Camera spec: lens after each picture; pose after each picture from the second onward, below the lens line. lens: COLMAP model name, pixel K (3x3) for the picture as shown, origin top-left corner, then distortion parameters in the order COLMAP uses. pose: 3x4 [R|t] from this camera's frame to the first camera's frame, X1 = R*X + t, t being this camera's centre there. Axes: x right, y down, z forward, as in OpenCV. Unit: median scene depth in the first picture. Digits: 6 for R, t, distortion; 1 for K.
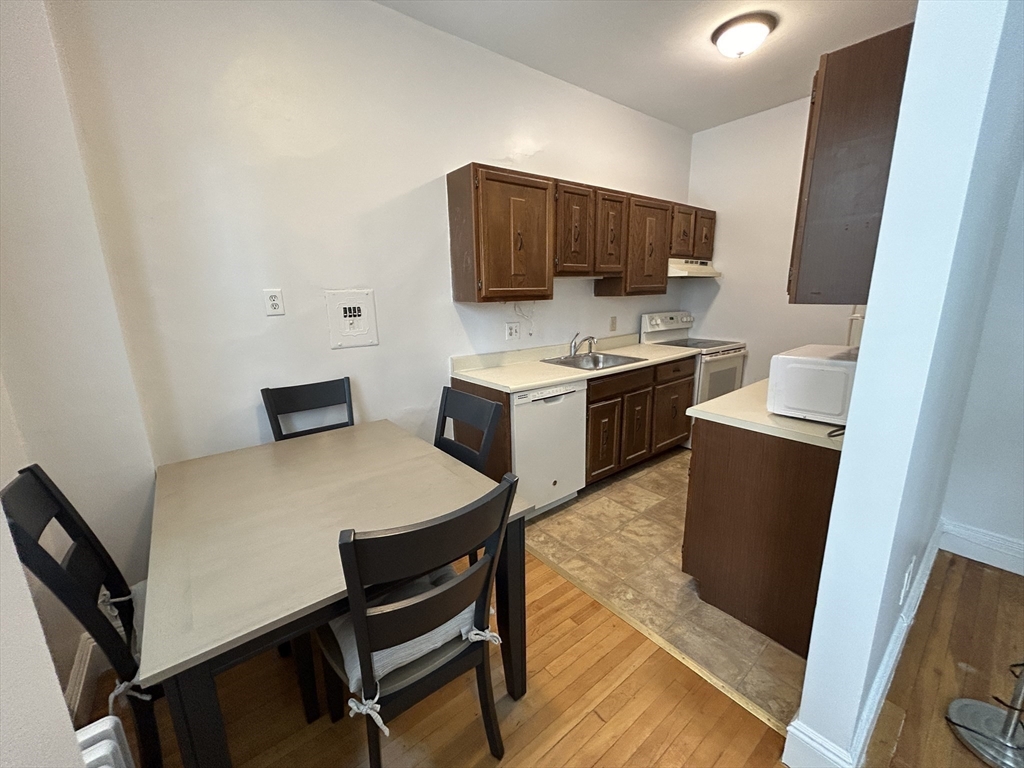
lens RADIAL K [[413.3, 0, 509.9], [0, 413.3, 385.7], [0, 0, 1]] dist [0.002756, 0.000751]
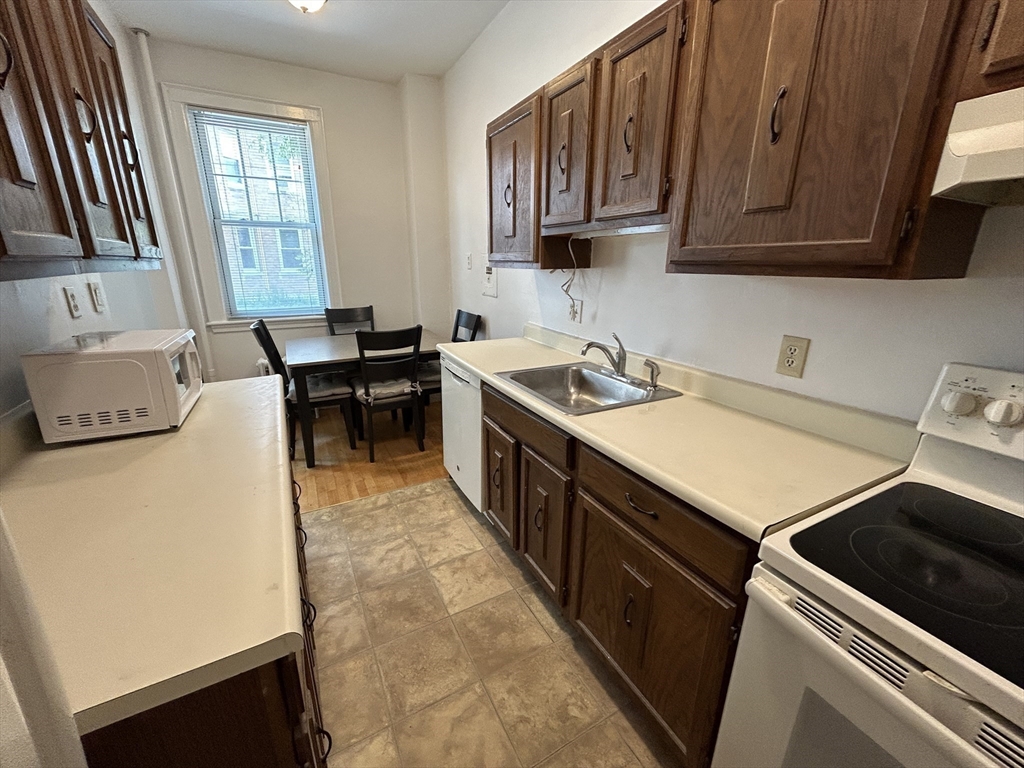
lens RADIAL K [[413.3, 0, 510.5], [0, 413.3, 385.1], [0, 0, 1]] dist [0.002756, 0.000751]
pose [[-0.186414, 0.301060, -0.935207, 0.885341], [-0.219373, 0.915105, 0.338316, -0.270947], [0.957667, 0.268226, -0.104544, 1.142153]]
